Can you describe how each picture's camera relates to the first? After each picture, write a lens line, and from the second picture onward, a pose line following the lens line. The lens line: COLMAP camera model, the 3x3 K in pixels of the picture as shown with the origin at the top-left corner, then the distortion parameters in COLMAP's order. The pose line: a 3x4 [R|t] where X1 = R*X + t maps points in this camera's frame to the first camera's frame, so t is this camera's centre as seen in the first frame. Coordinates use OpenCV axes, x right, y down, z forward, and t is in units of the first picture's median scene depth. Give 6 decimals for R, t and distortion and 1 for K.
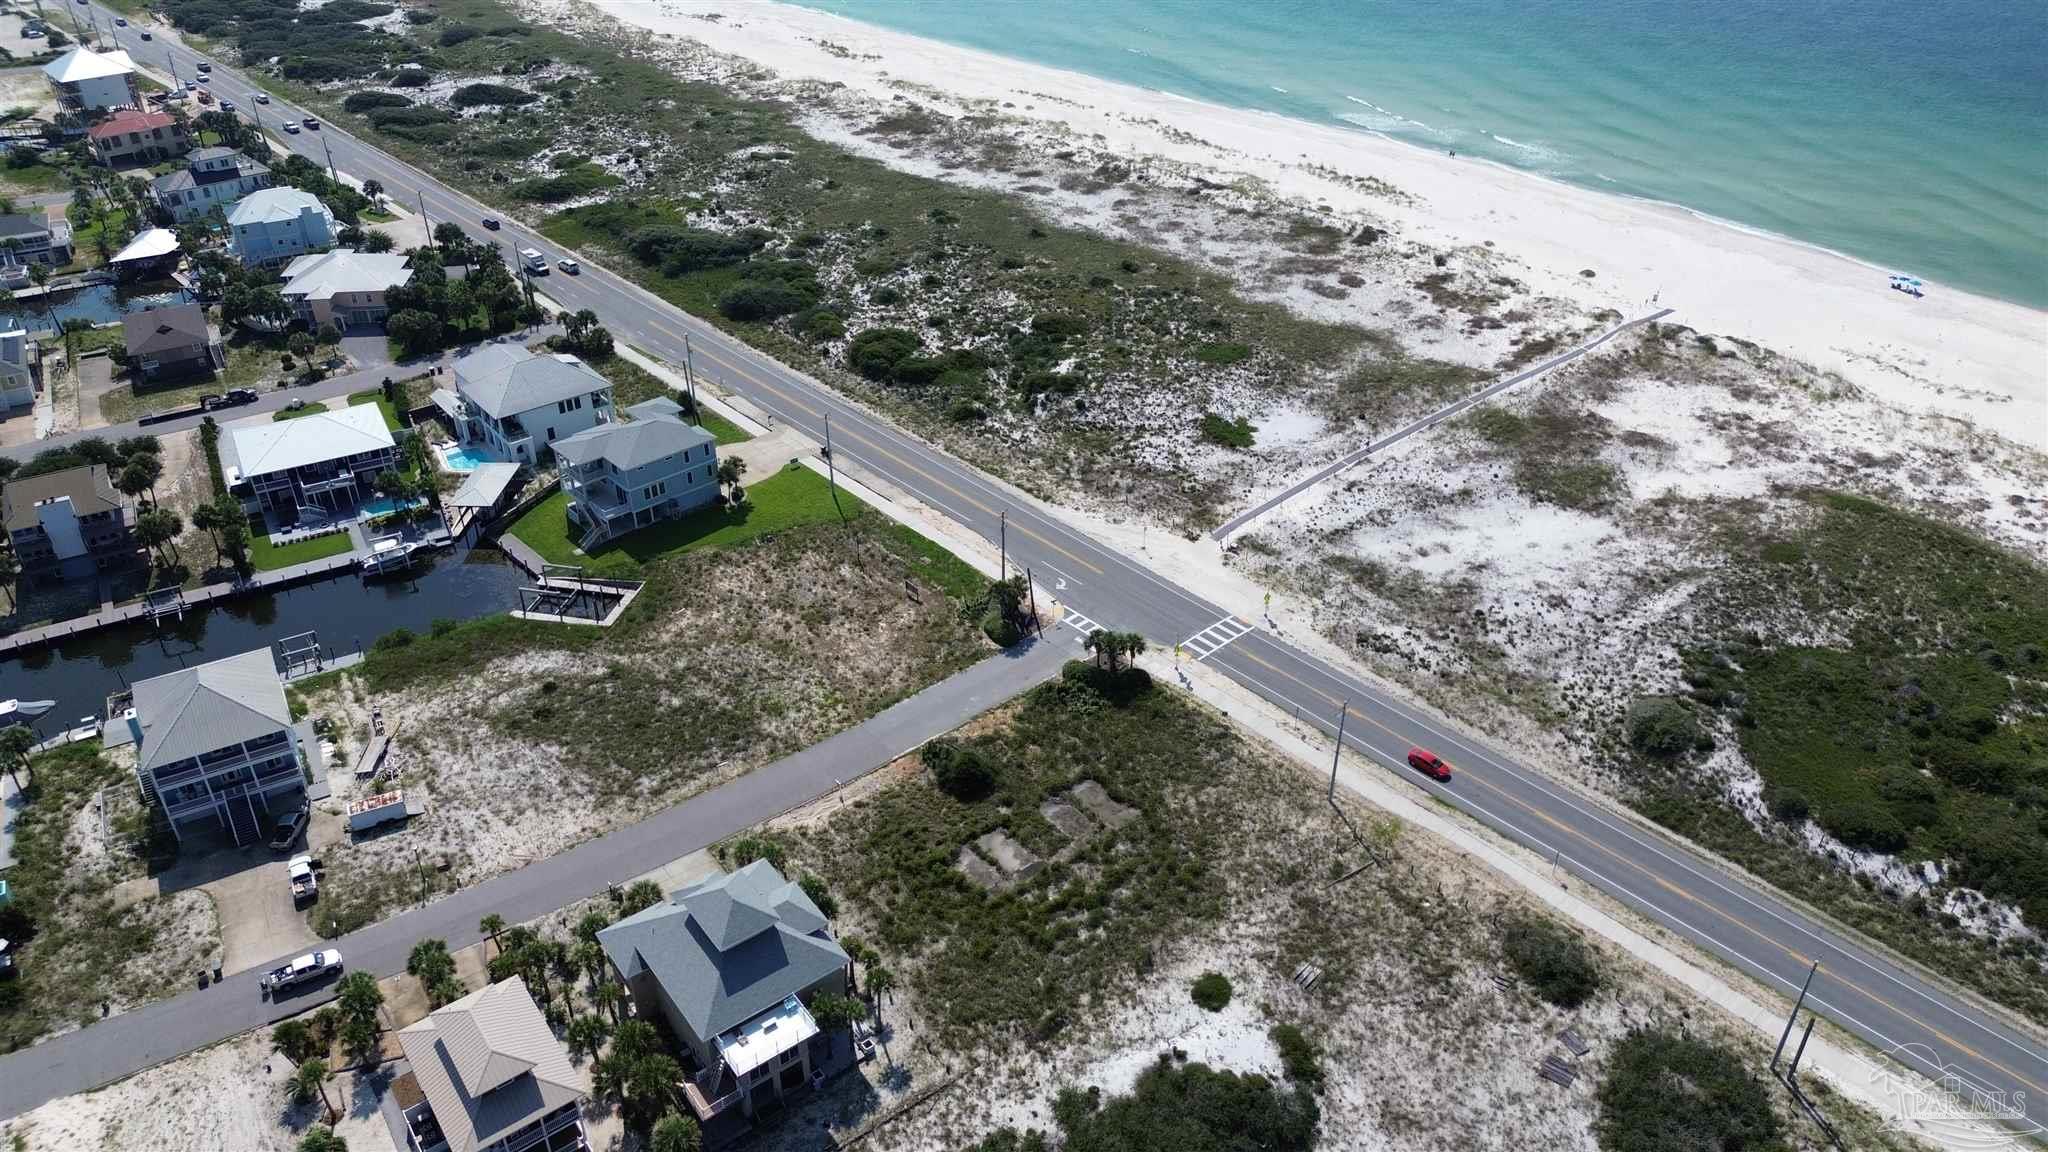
lens RADIAL K [[1447.3, 0, 1019.0], [0, 1447.3, 580.5], [0, 0, 1]] dist [0.077517, -0.080465]
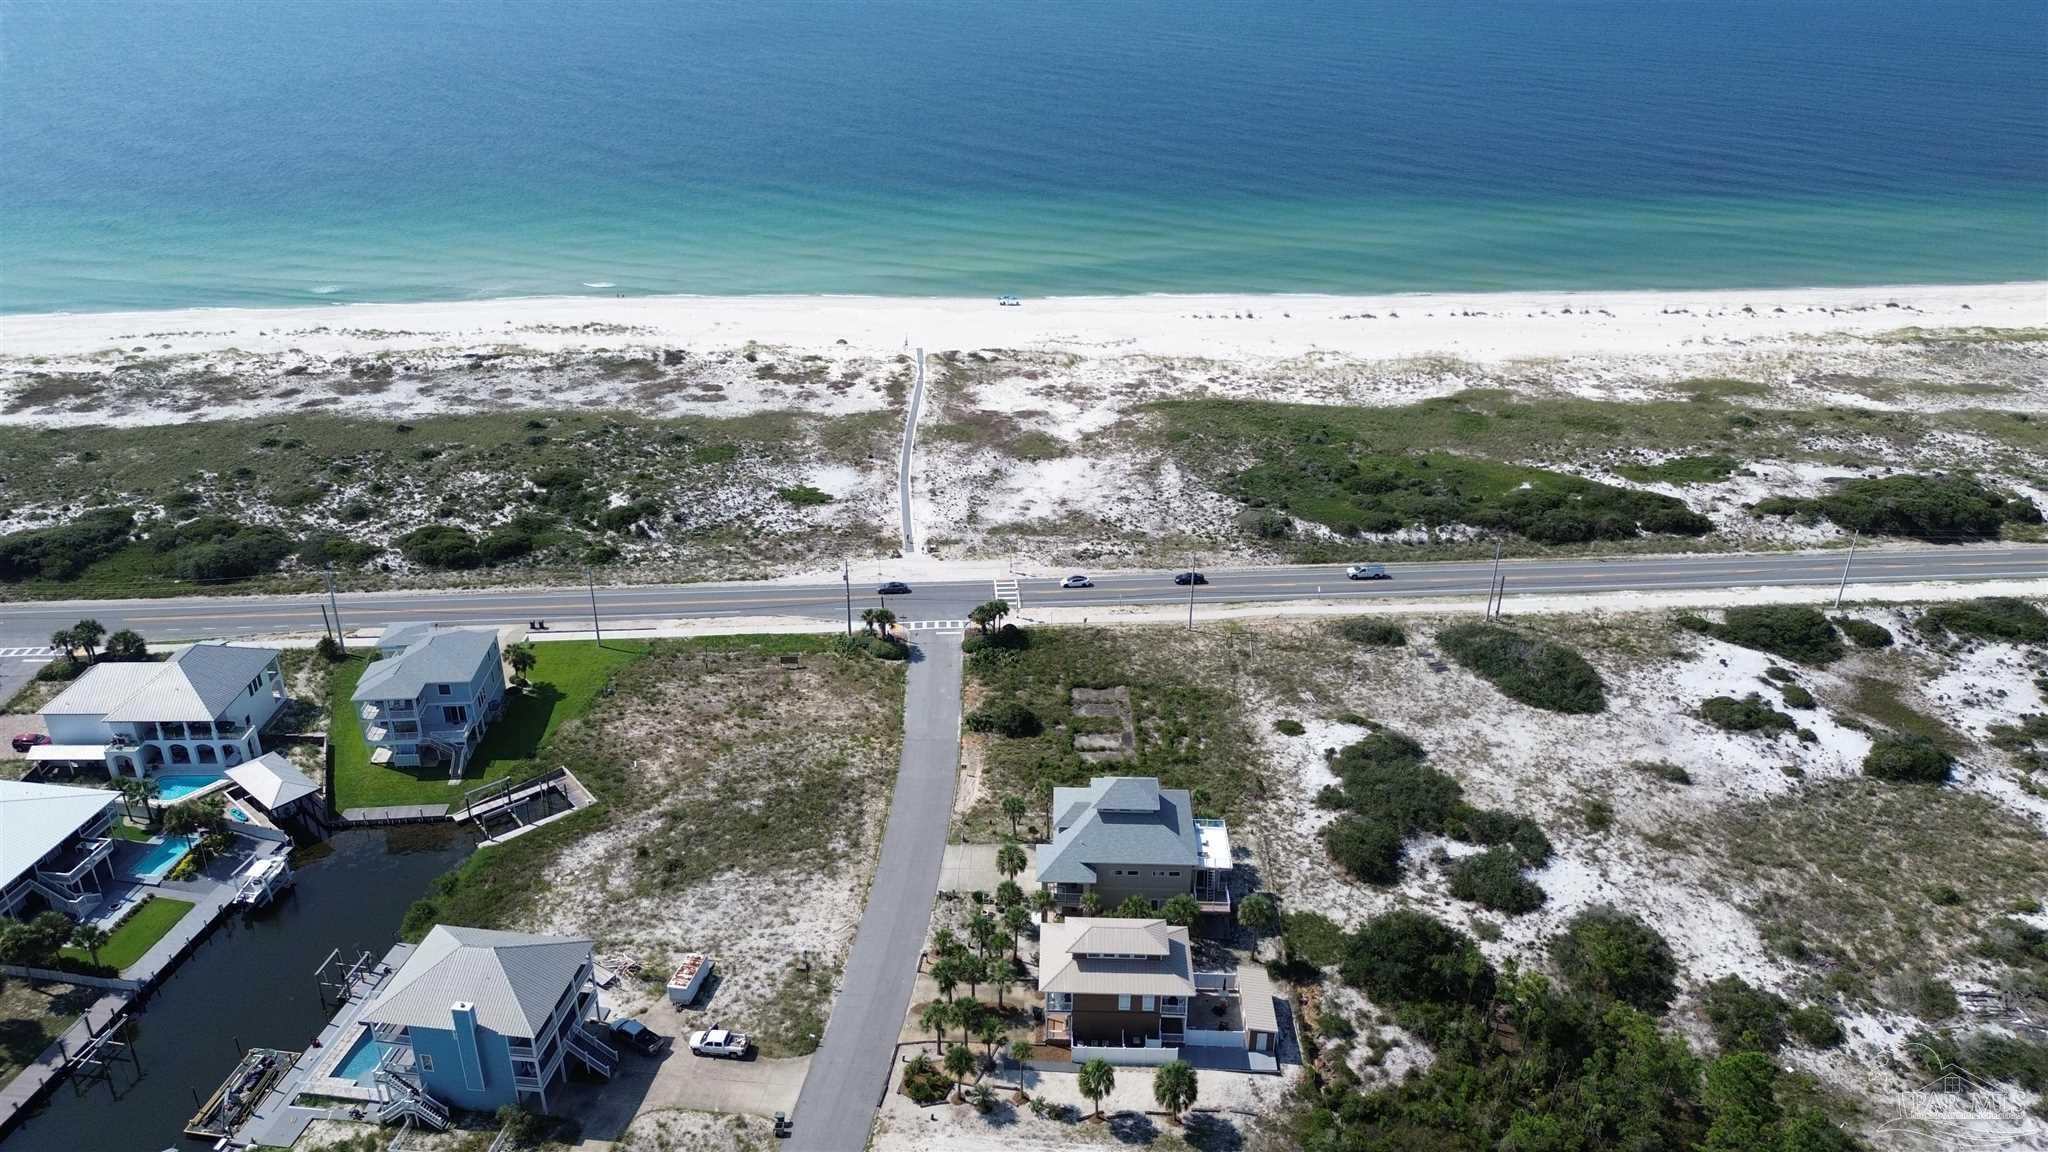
lens RADIAL K [[1447.3, 0, 1029.9], [0, 1447.3, 578.3], [0, 0, 1]] dist [0.077517, -0.080465]
pose [[0.619228, -0.335457, 0.709947, -0.747830], [0.421606, 0.904805, 0.059797, -0.041283], [-0.662424, 0.262290, 0.701712, 0.067188]]
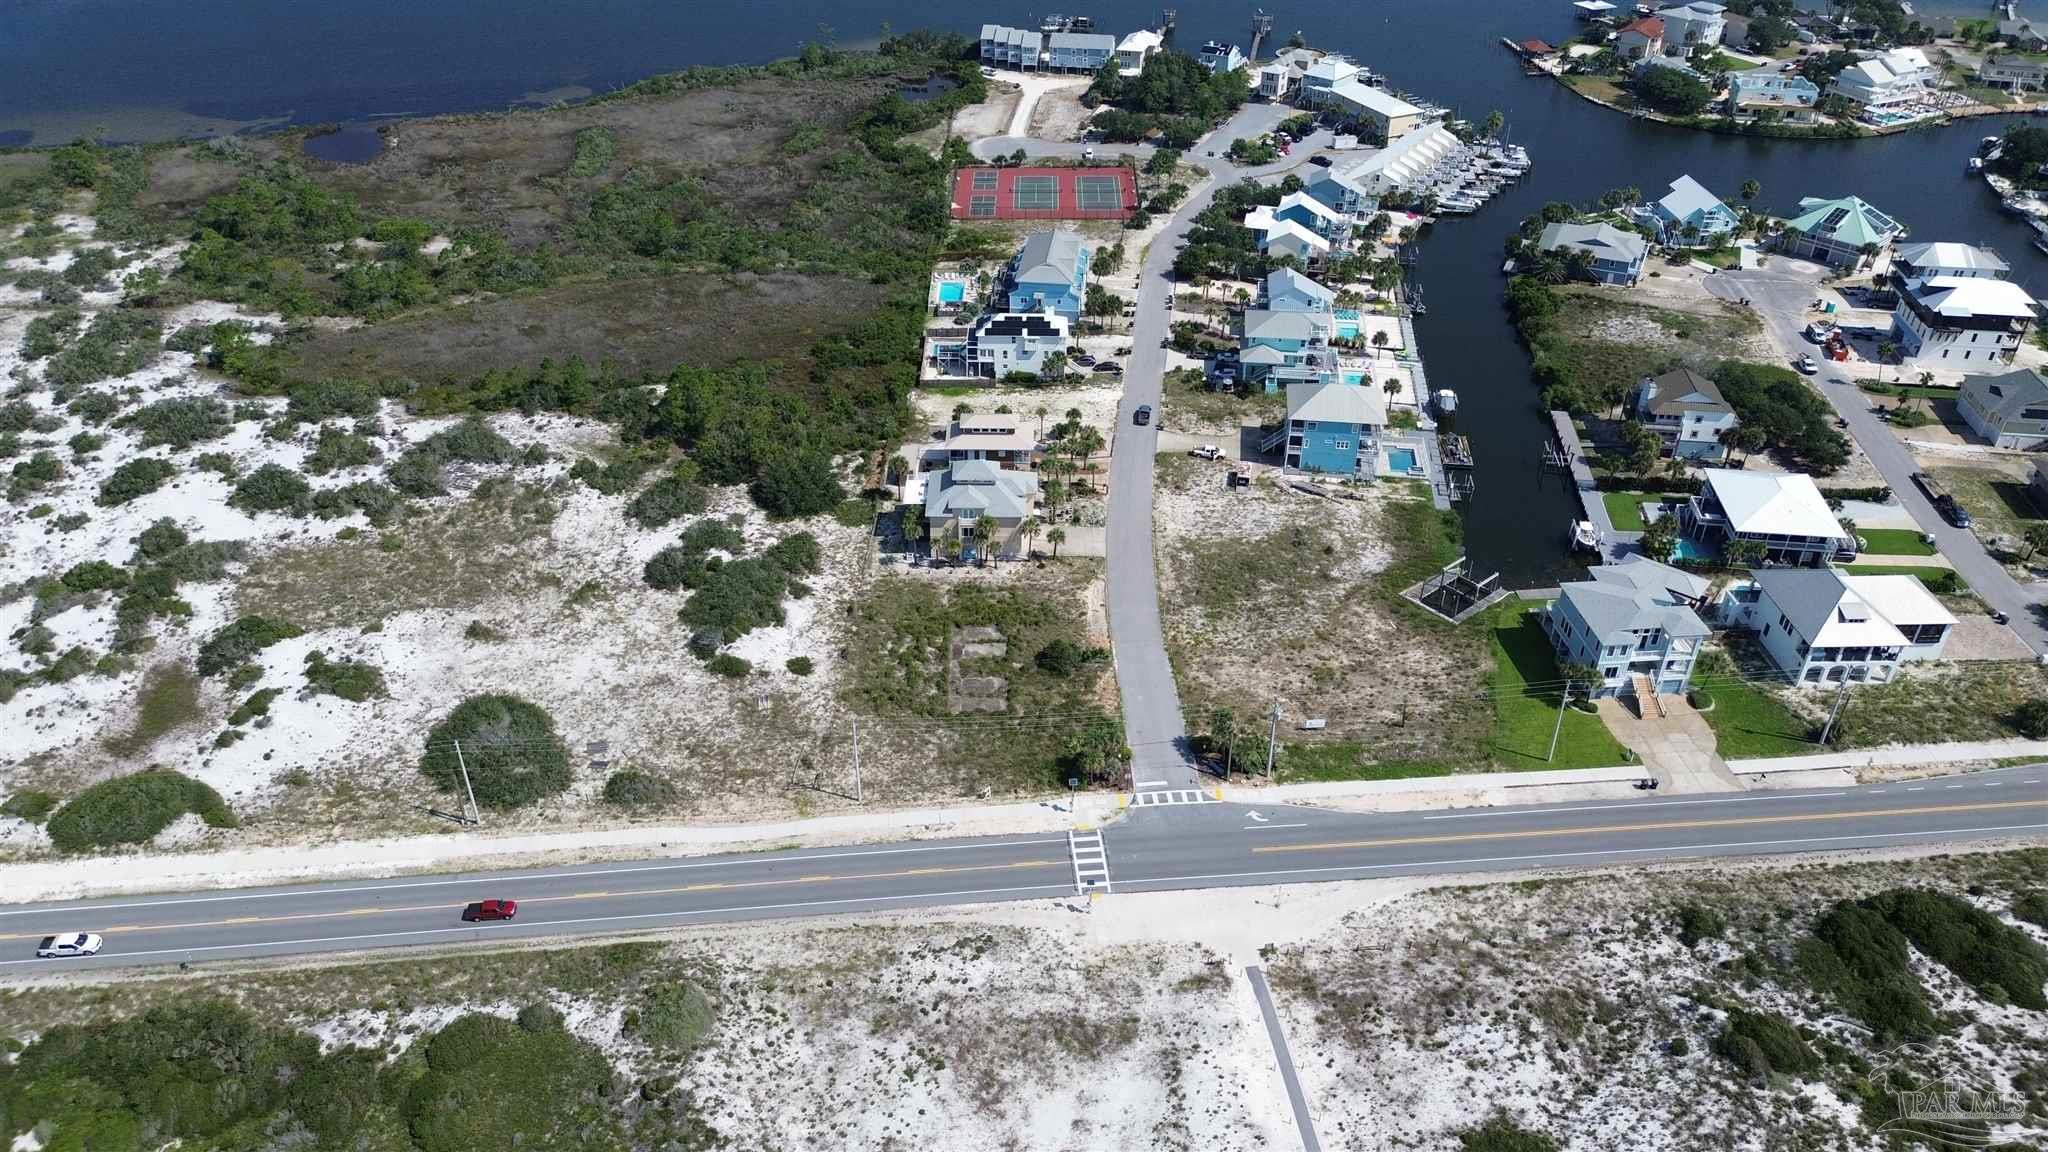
lens RADIAL K [[1447.3, 0, 1019.5], [0, 1447.3, 576.4], [0, 0, 1]] dist [0.077517, -0.080465]
pose [[-0.608502, 0.443923, -0.657767, 0.696829], [-0.431592, 0.510441, 0.743760, -0.735779], [0.665924, 0.736466, -0.119011, 0.916856]]
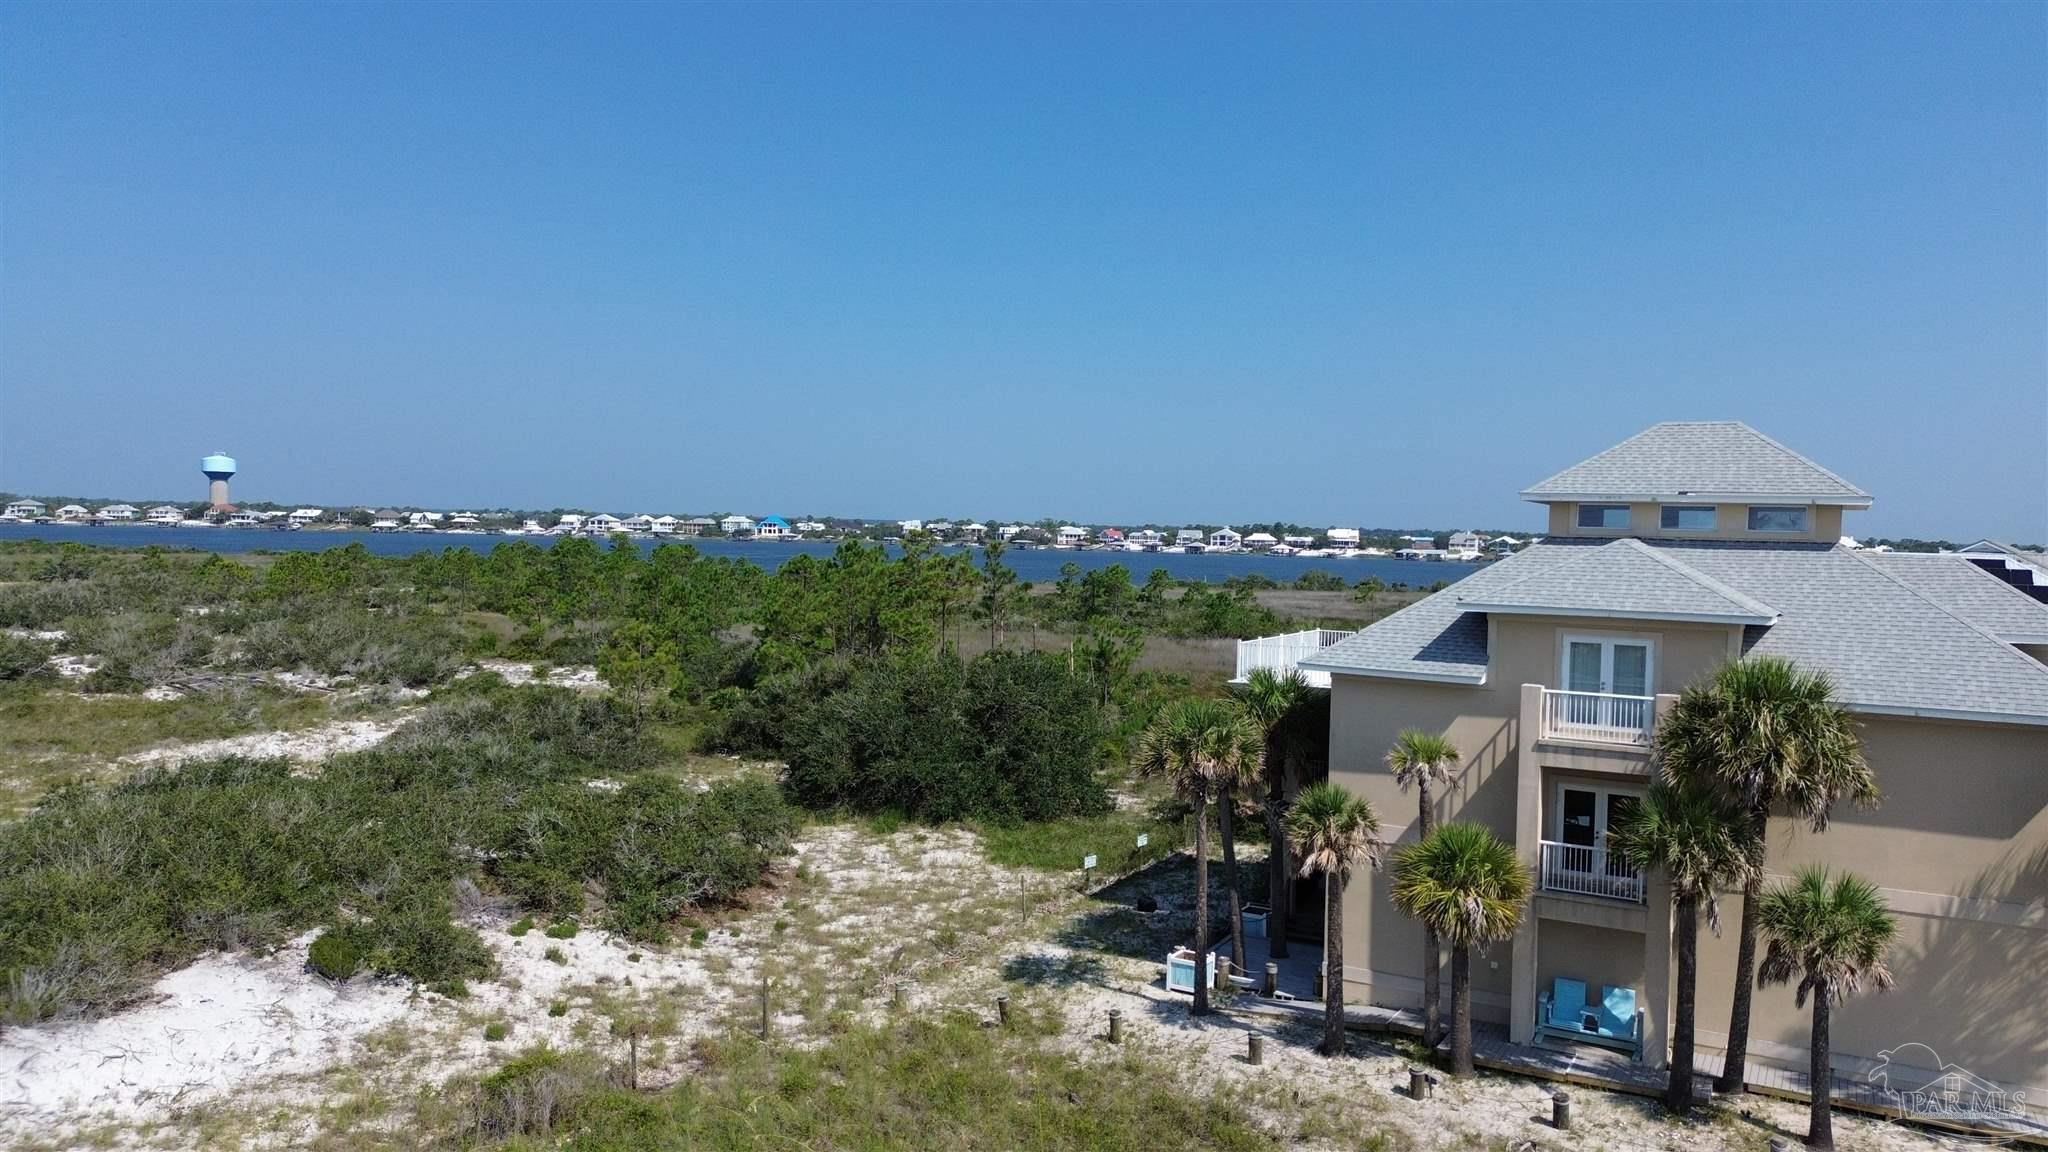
lens RADIAL K [[1447.3, 0, 1024.2], [0, 1447.3, 574.3], [0, 0, 1]] dist [0.077517, -0.080465]
pose [[-0.915583, -0.006802, -0.402071, 0.029327], [-0.236473, 0.817814, 0.524654, 0.078605], [0.325251, 0.575443, -0.750385, 0.803470]]
